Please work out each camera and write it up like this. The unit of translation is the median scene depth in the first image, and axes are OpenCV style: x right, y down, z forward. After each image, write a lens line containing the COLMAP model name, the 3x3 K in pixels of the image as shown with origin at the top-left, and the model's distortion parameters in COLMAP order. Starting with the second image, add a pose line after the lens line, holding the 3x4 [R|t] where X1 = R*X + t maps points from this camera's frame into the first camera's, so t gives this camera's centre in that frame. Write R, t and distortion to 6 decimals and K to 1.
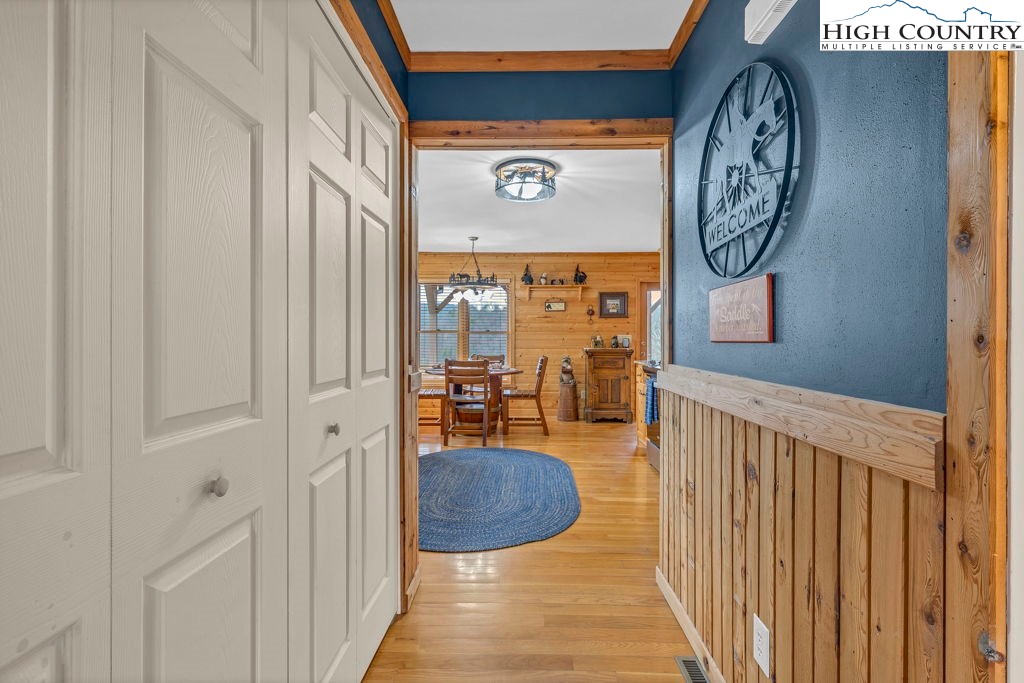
lens RADIAL K [[480.3, 0, 516.4], [0, 480.3, 336.6], [0, 0, 1]] dist [0.000669, 0.000420]
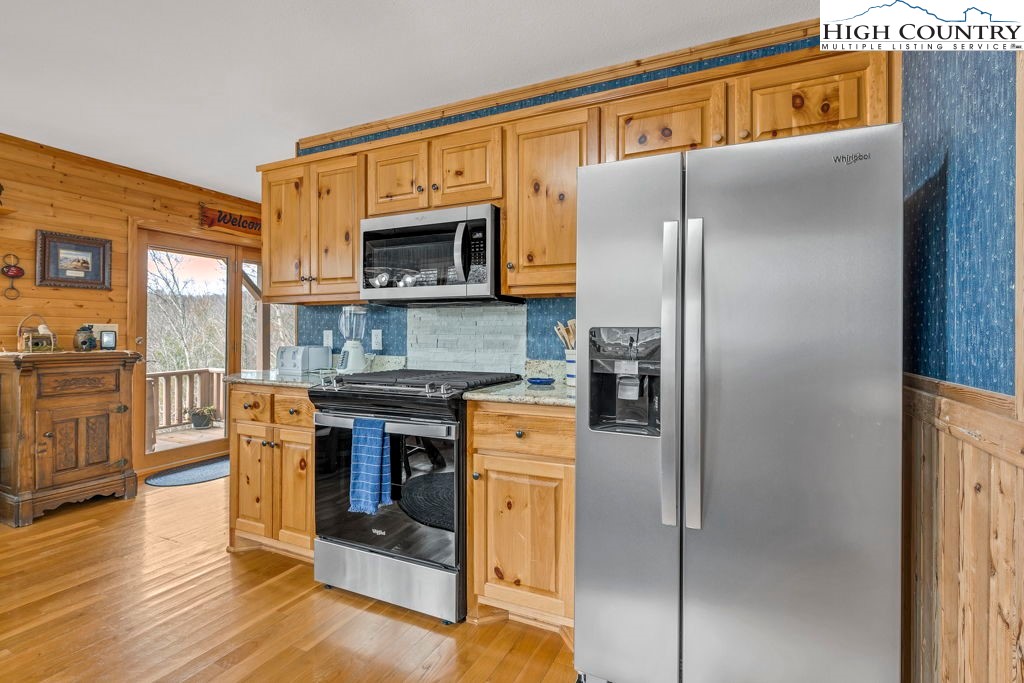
lens RADIAL K [[480.3, 0, 516.4], [0, 480.3, 336.6], [0, 0, 1]] dist [0.000669, 0.000420]
pose [[0.420815, -0.005298, 0.907131, -0.052361], [-0.008890, 0.999911, 0.009964, 0.000886], [-0.907103, -0.012257, 0.420730, 0.391434]]
